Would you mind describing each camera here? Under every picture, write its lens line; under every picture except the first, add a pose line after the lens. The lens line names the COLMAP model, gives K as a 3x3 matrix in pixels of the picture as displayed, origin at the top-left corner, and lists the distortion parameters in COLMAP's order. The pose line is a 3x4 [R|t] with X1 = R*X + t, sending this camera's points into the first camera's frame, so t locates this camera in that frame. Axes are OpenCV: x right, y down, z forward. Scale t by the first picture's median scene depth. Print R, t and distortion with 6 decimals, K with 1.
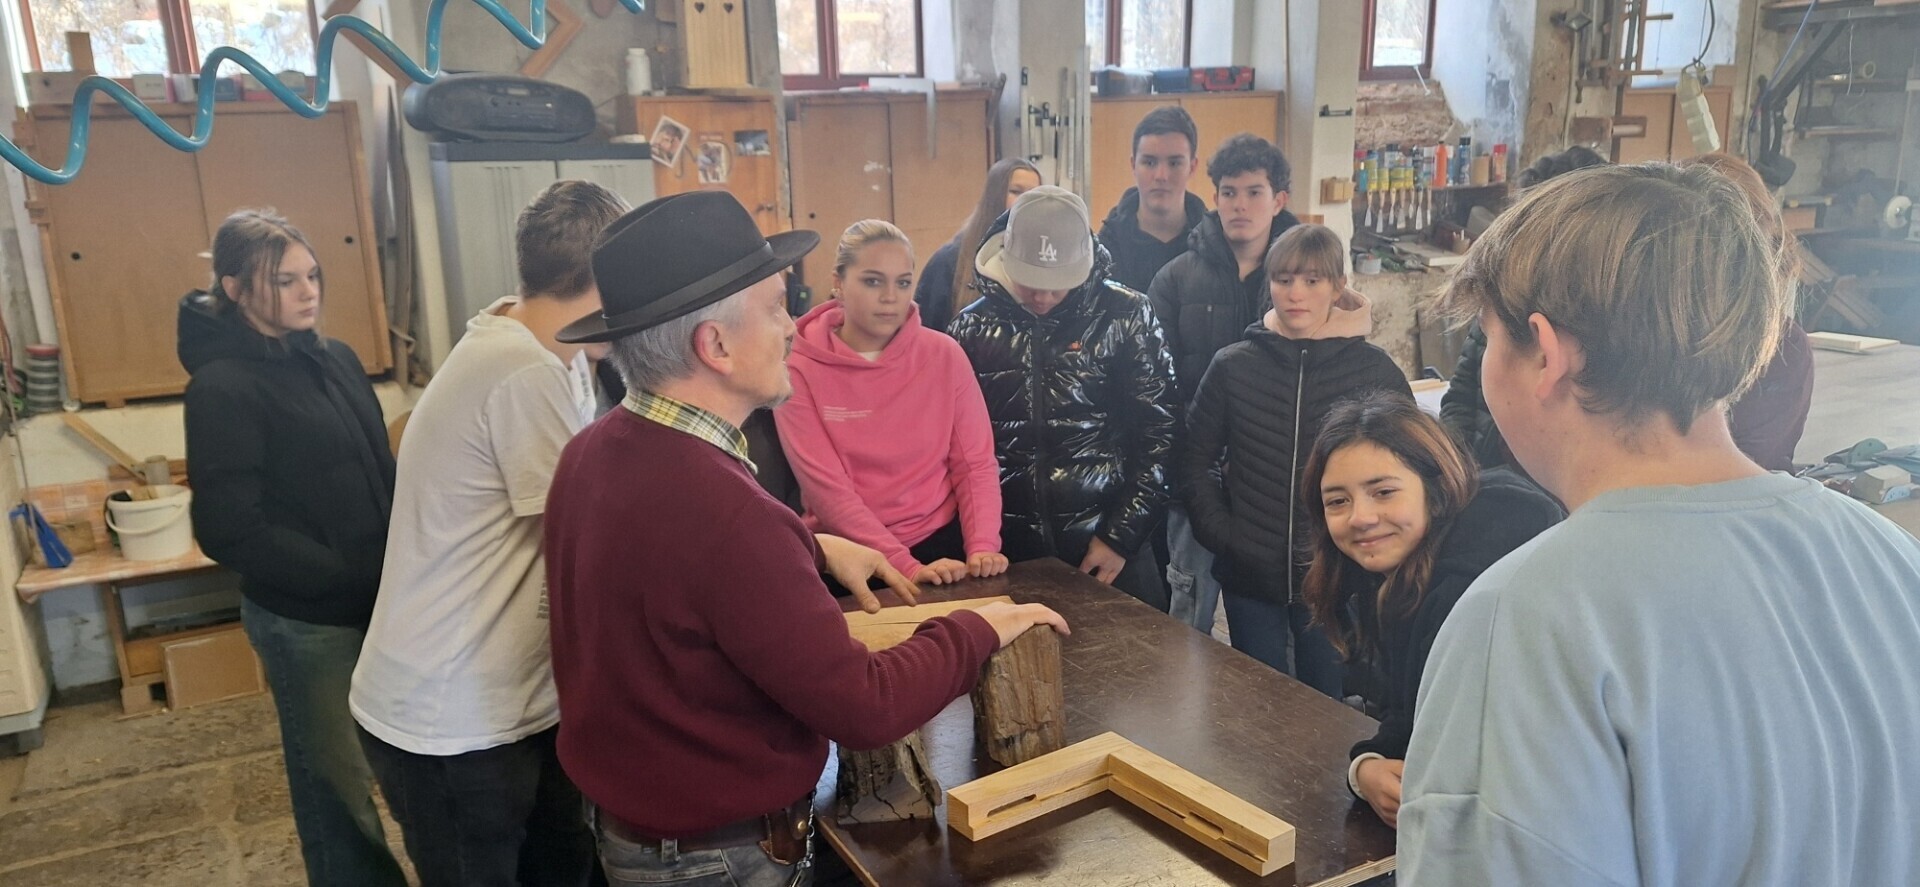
lens RADIAL K [[1265.5, 0, 960.0], [0, 1265.5, 443.5], [0, 0, 1]] dist [0.072545, -0.108672]
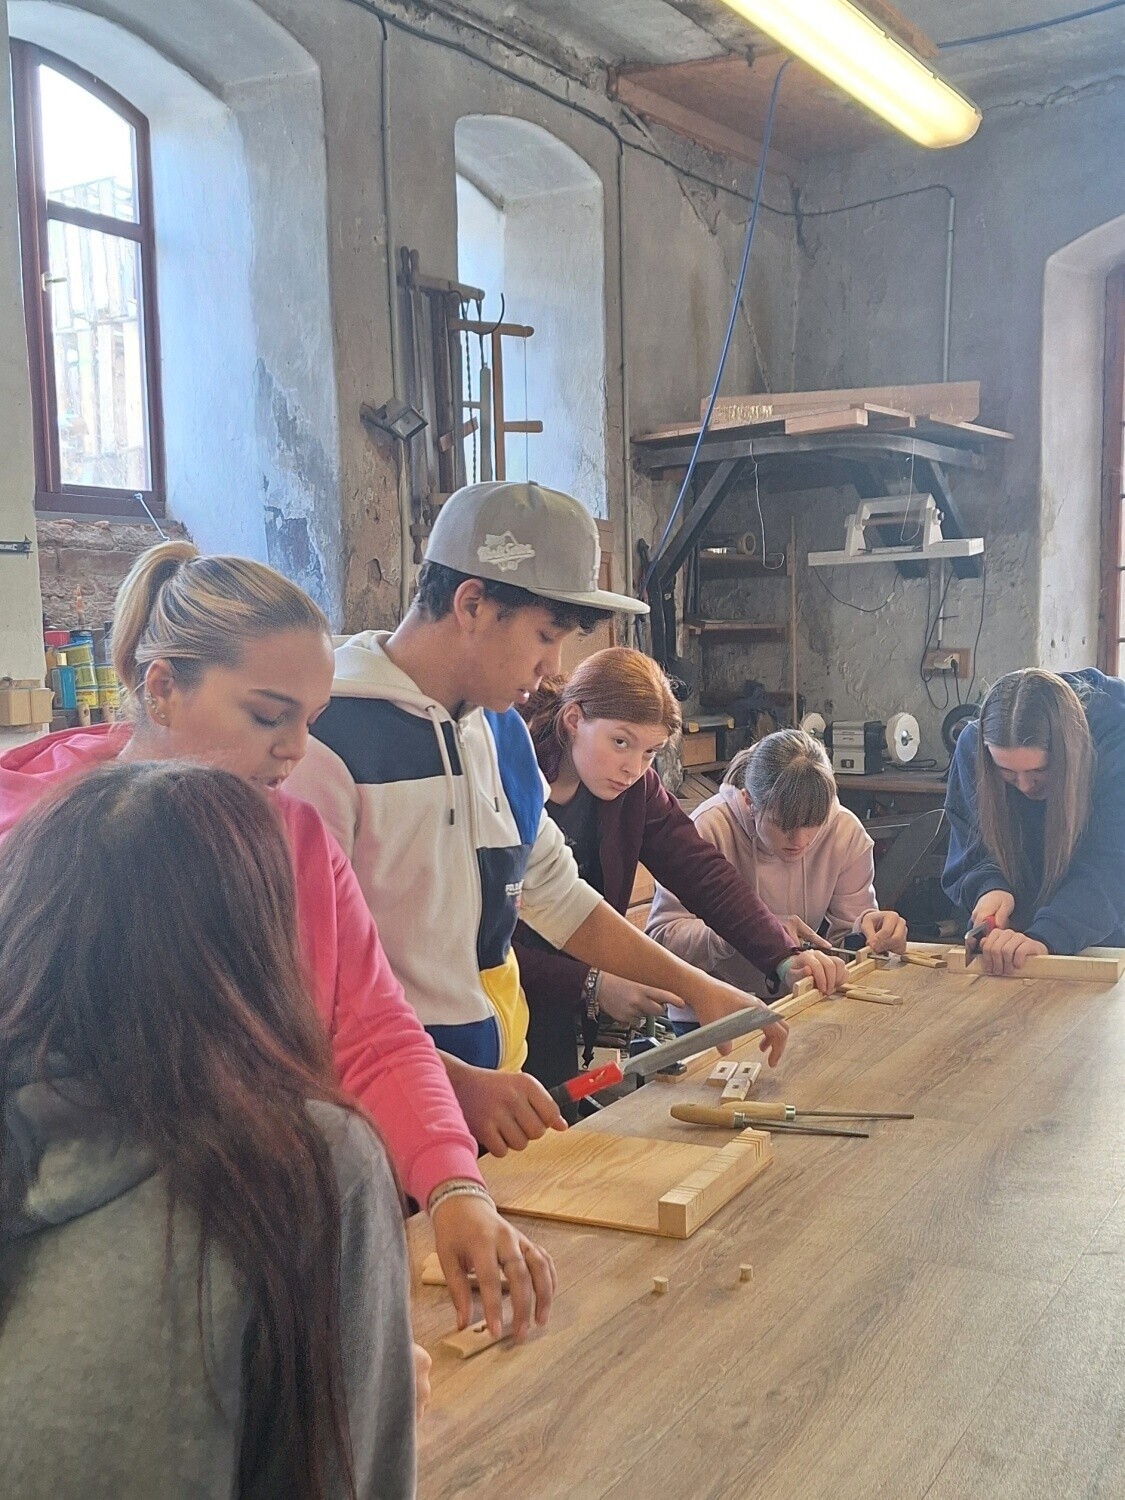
lens RADIAL K [[1641.1, 0, 560.9], [0, 1641.1, 795.6], [0, 0, 1]] dist [0.121495, -0.220516]
pose [[0.826393, -0.044068, 0.561366, 0.107883], [0.138821, 0.982106, -0.127263, -0.055506], [-0.545713, 0.183098, 0.817724, 0.365833]]
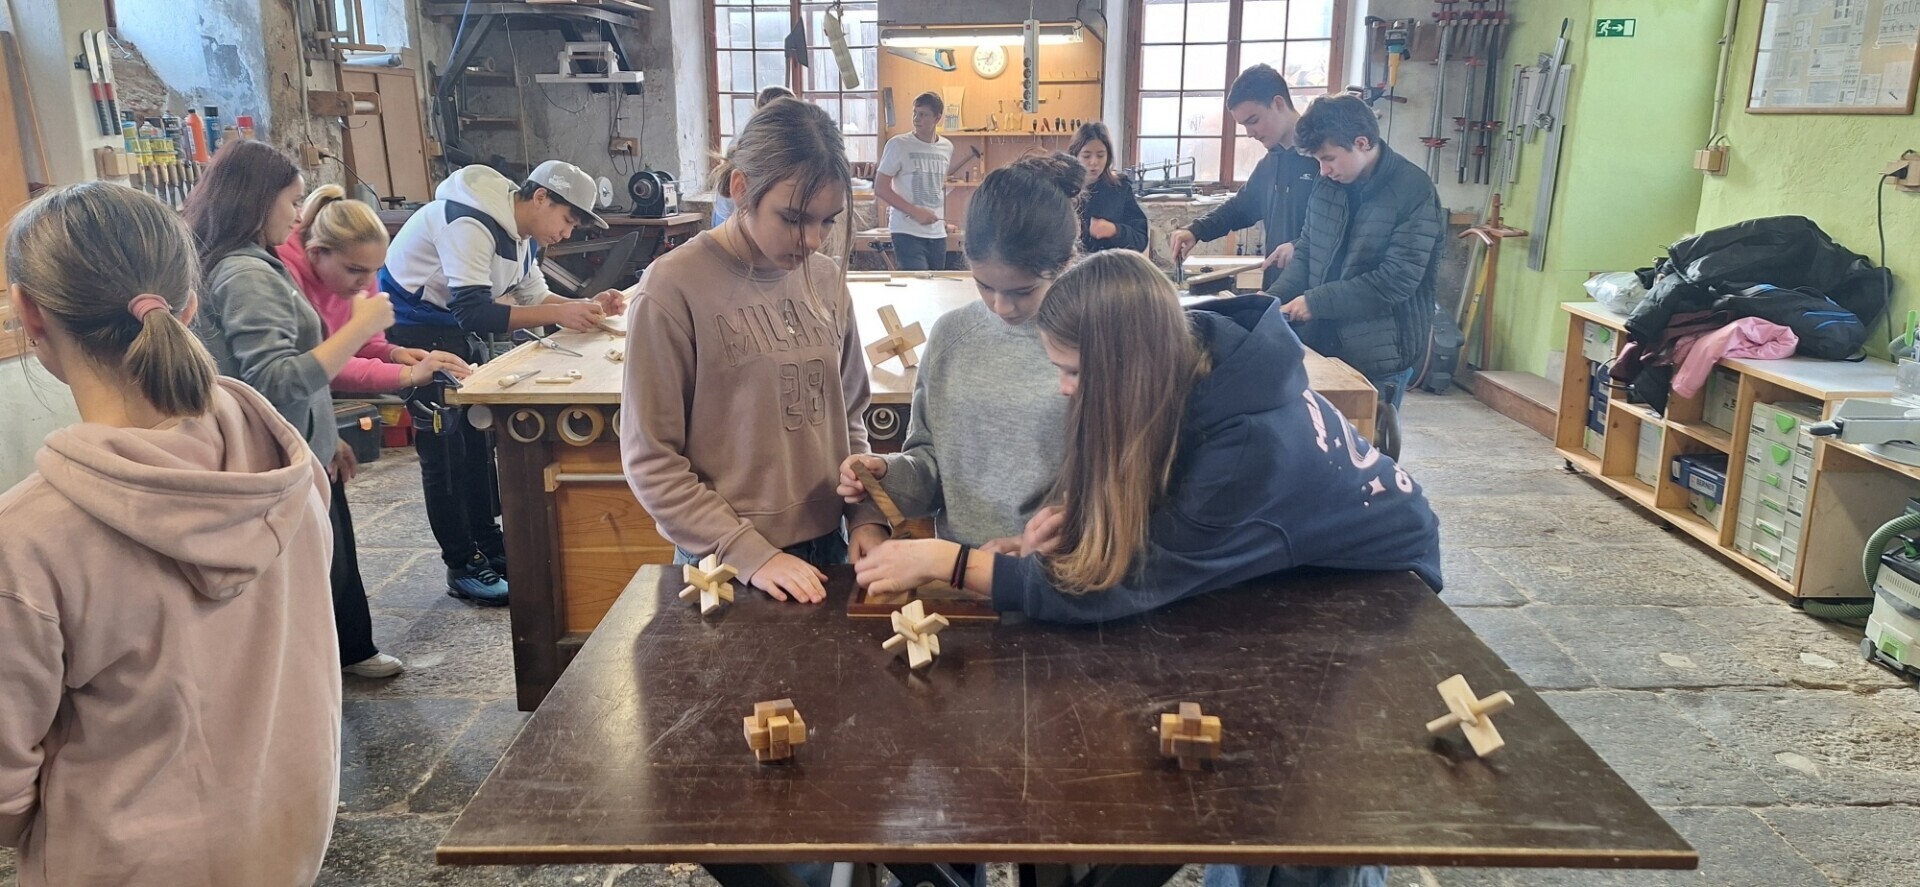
lens RADIAL K [[1265.5, 0, 960.0], [0, 1265.5, 443.5], [0, 0, 1]] dist [0.072545, -0.108672]
pose [[0.435839, -0.191676, 0.879377, -0.193072], [0.205363, 0.972464, 0.110184, -0.007150], [-0.876282, 0.132569, 0.463201, 0.176774]]
